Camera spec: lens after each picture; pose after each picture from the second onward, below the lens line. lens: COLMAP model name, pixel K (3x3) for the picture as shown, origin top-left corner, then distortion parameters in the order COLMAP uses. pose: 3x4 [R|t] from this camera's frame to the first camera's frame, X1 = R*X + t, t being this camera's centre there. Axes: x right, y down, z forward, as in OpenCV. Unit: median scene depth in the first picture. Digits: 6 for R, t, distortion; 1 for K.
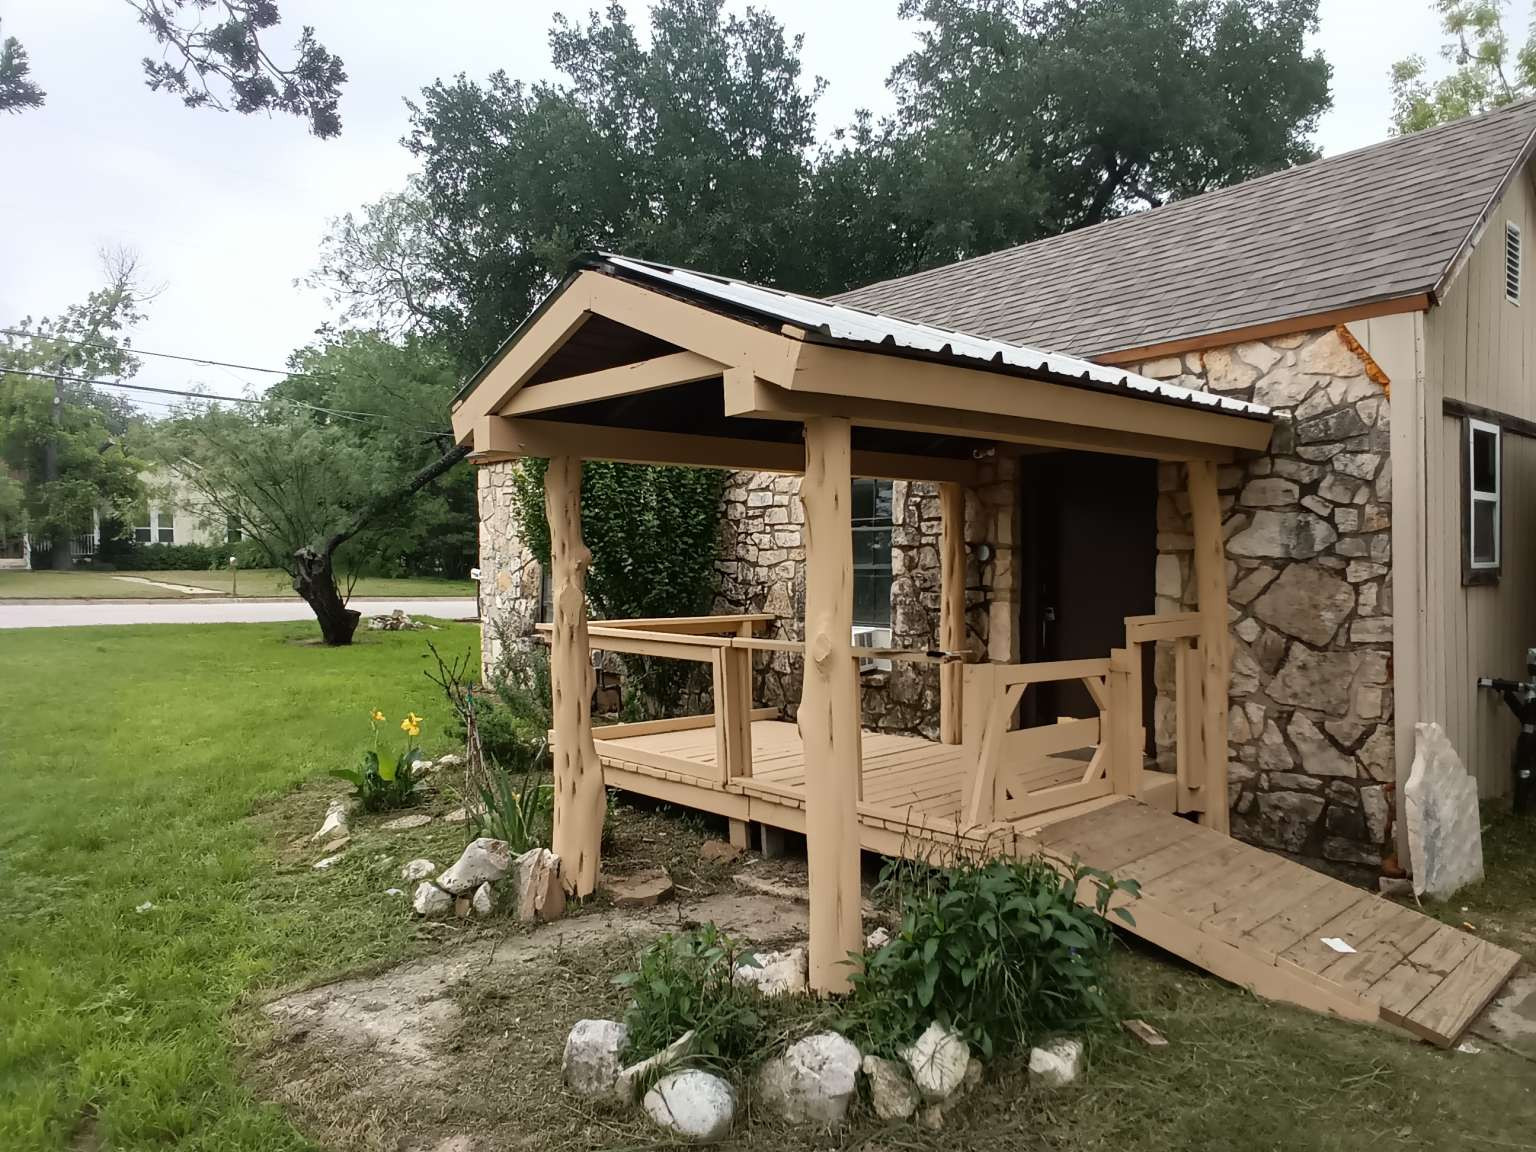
lens RADIAL K [[1061.5, 0, 768.0], [0, 1061.5, 576.0], [0, 0, 1]] dist [0.039322, -0.041461]
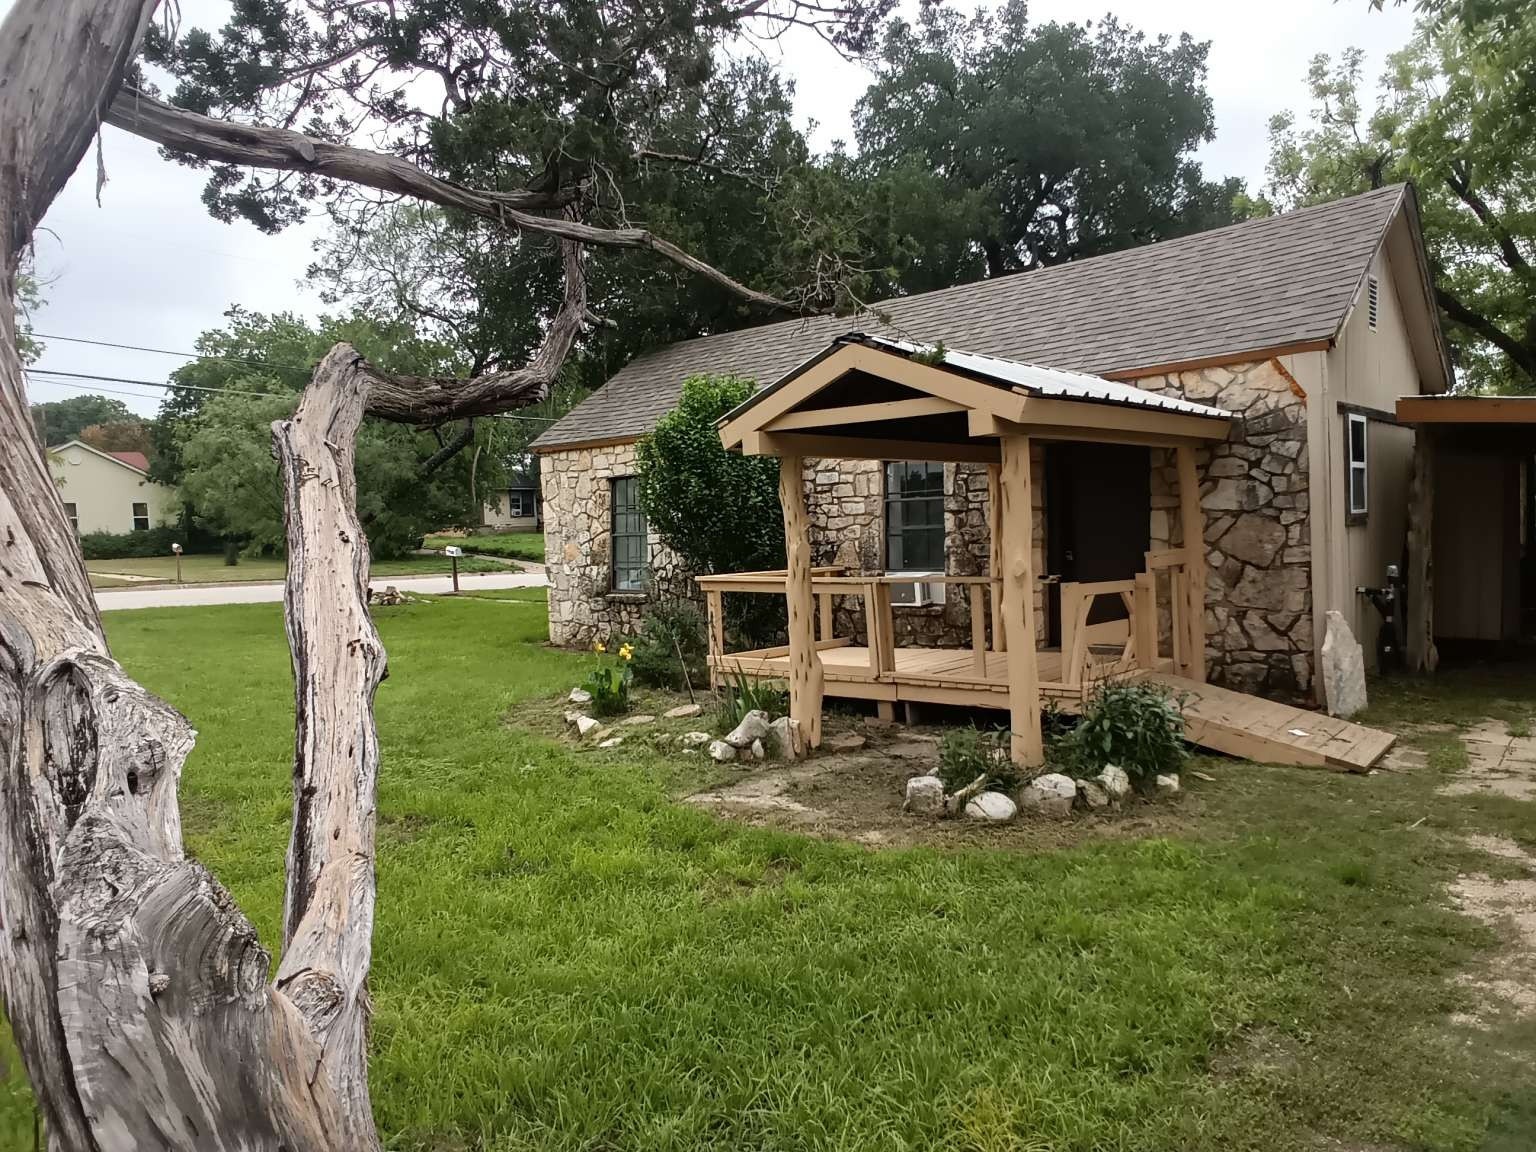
lens RADIAL K [[1060.2, 0, 768.0], [0, 1060.2, 576.0], [0, 0, 1]] dist [0.017725, 0.001993]
pose [[0.993340, -0.036329, 0.109345, -0.347789], [0.033296, 0.999012, 0.029441, 0.009743], [-0.110307, -0.025605, 0.993568, -0.427357]]
